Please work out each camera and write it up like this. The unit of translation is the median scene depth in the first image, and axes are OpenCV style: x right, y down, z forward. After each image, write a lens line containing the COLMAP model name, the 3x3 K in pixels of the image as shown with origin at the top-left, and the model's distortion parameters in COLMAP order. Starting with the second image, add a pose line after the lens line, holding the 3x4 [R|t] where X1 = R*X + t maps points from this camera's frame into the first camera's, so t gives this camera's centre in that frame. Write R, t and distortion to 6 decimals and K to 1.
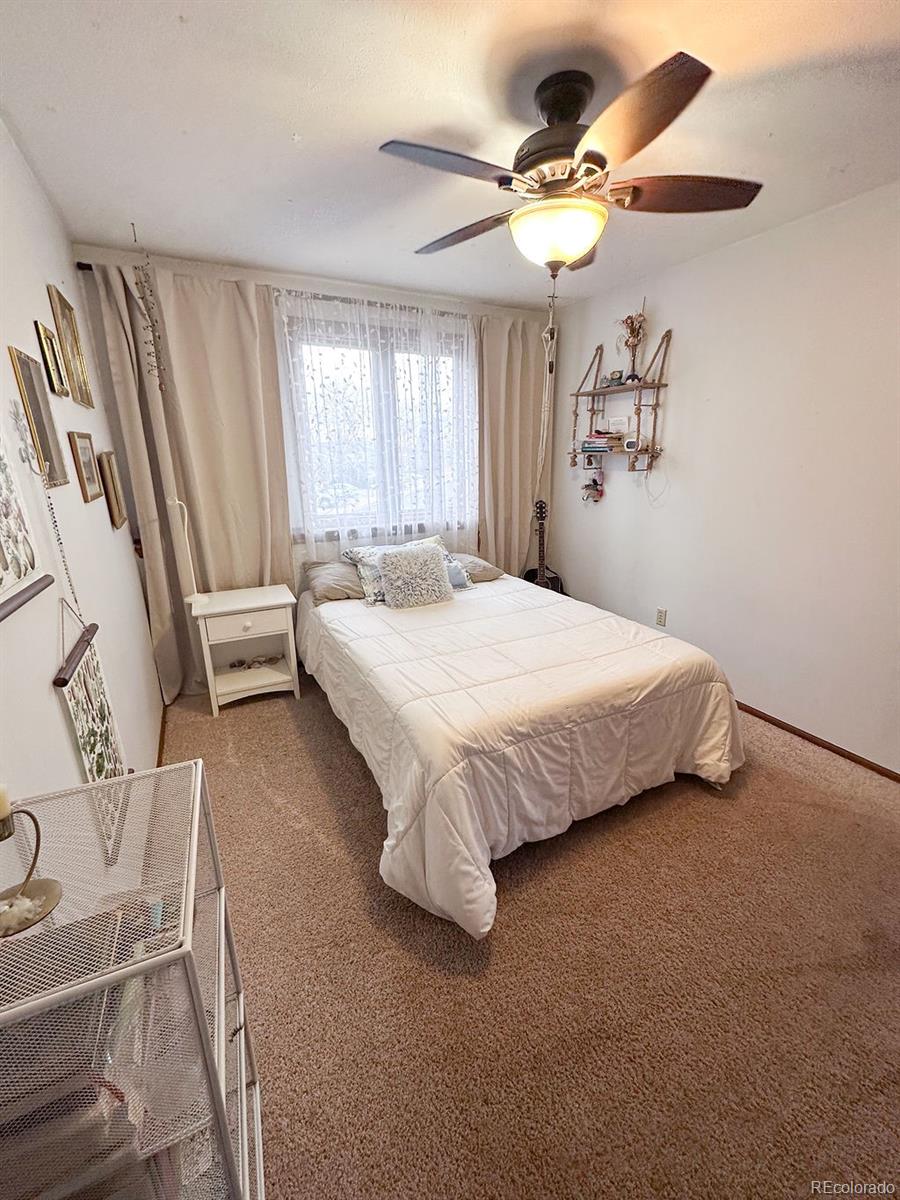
lens RADIAL K [[475.9, 0, 450.0], [0, 475.9, 600.0], [0, 0, 1]] dist [-0.010461, 0.000506]
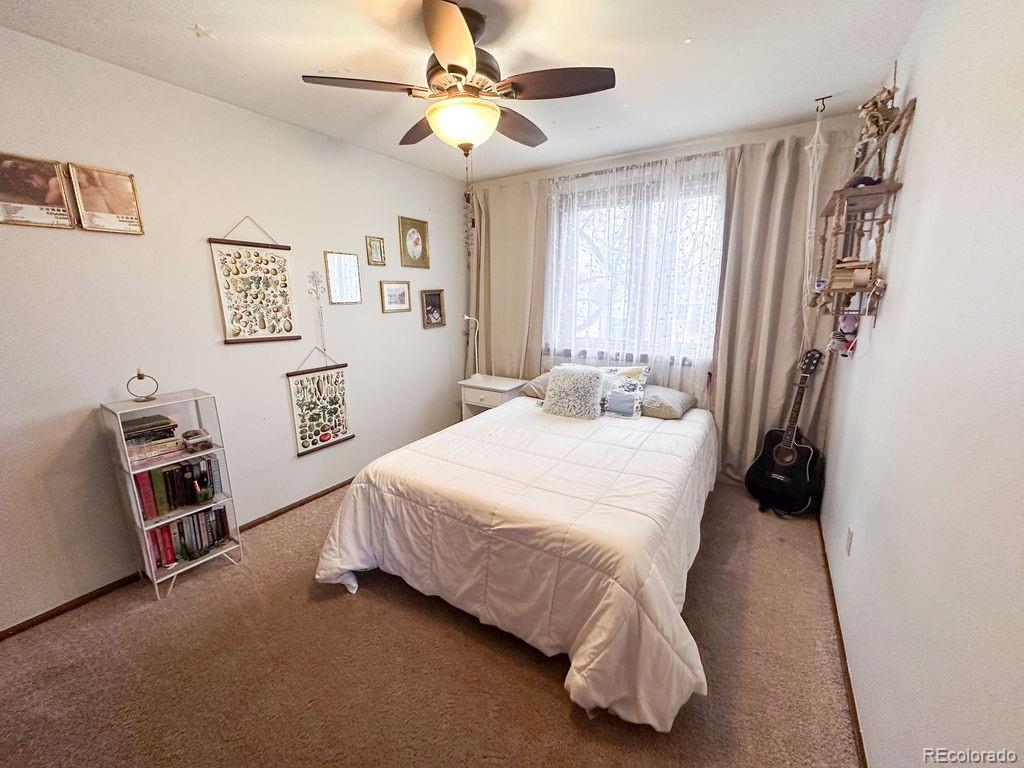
lens RADIAL K [[406.1, 0, 512.0], [0, 406.1, 384.0], [0, 0, 1]] dist [-0.010461, 0.000506]
pose [[0.510718, 0.191072, -0.838247, 0.709466], [-0.252246, 0.965385, 0.066367, -0.100488], [0.821912, 0.177549, 0.541236, 0.331188]]
